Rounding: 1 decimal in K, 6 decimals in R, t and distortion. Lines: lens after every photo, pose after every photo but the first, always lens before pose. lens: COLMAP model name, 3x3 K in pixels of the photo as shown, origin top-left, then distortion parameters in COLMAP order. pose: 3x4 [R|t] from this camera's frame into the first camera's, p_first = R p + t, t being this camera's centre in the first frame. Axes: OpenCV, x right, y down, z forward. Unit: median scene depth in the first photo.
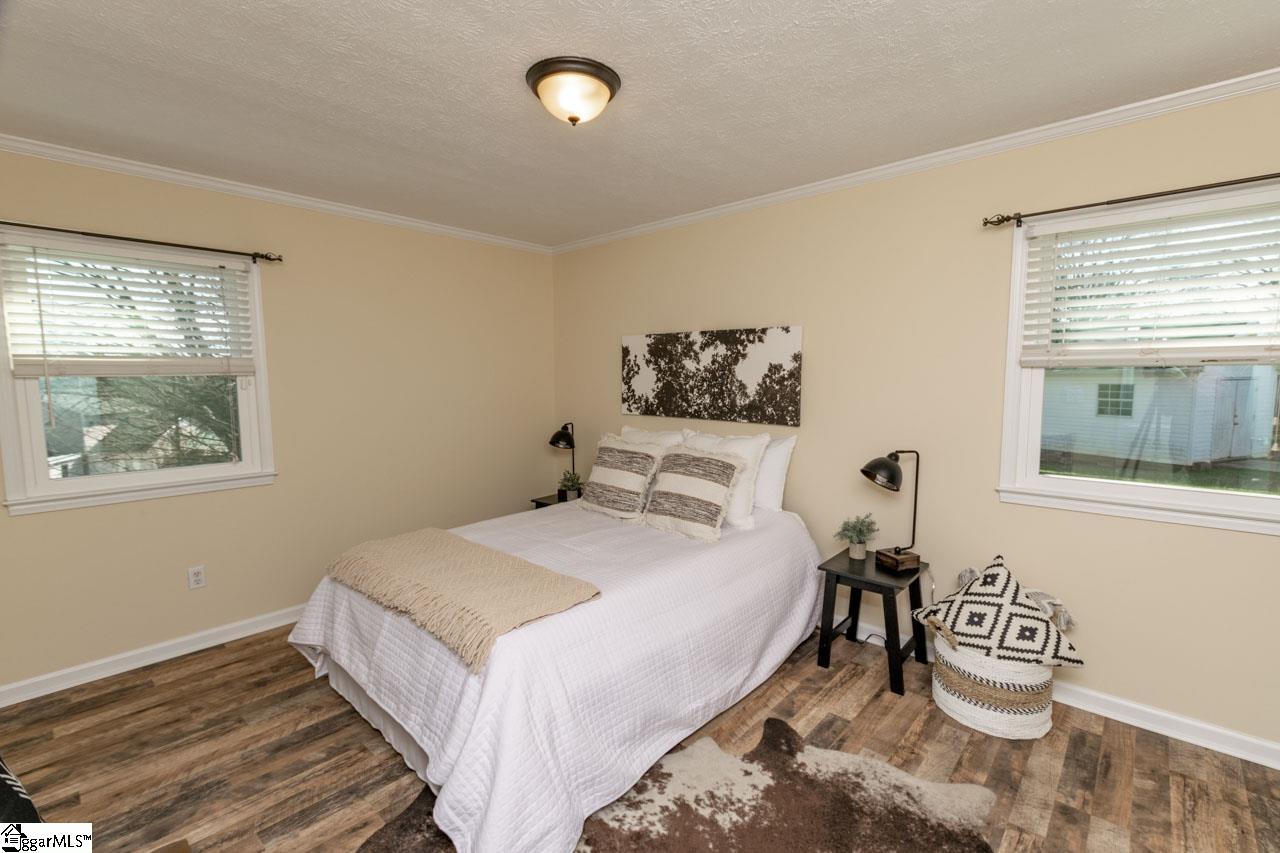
lens RADIAL K [[560.9, 0, 629.9], [0, 560.9, 423.2], [0, 0, 1]] dist [0.026053, -0.000716]
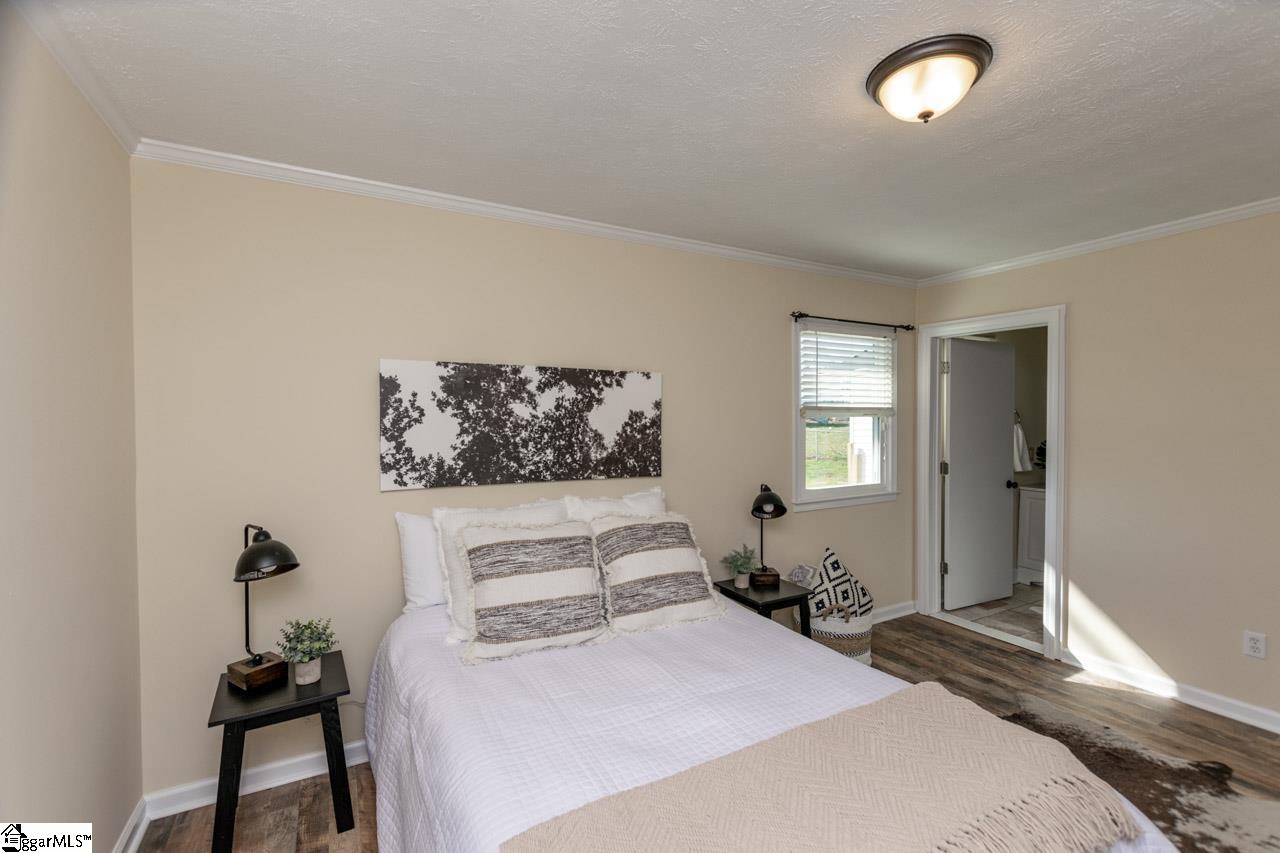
lens RADIAL K [[560.9, 0, 633.7], [0, 560.9, 433.9], [0, 0, 1]] dist [0.026053, -0.000716]
pose [[0.321268, -0.022003, 0.946733, -0.565664], [0.086170, 0.996262, -0.006087, -0.058357], [-0.943060, 0.083535, 0.321963, 0.655041]]
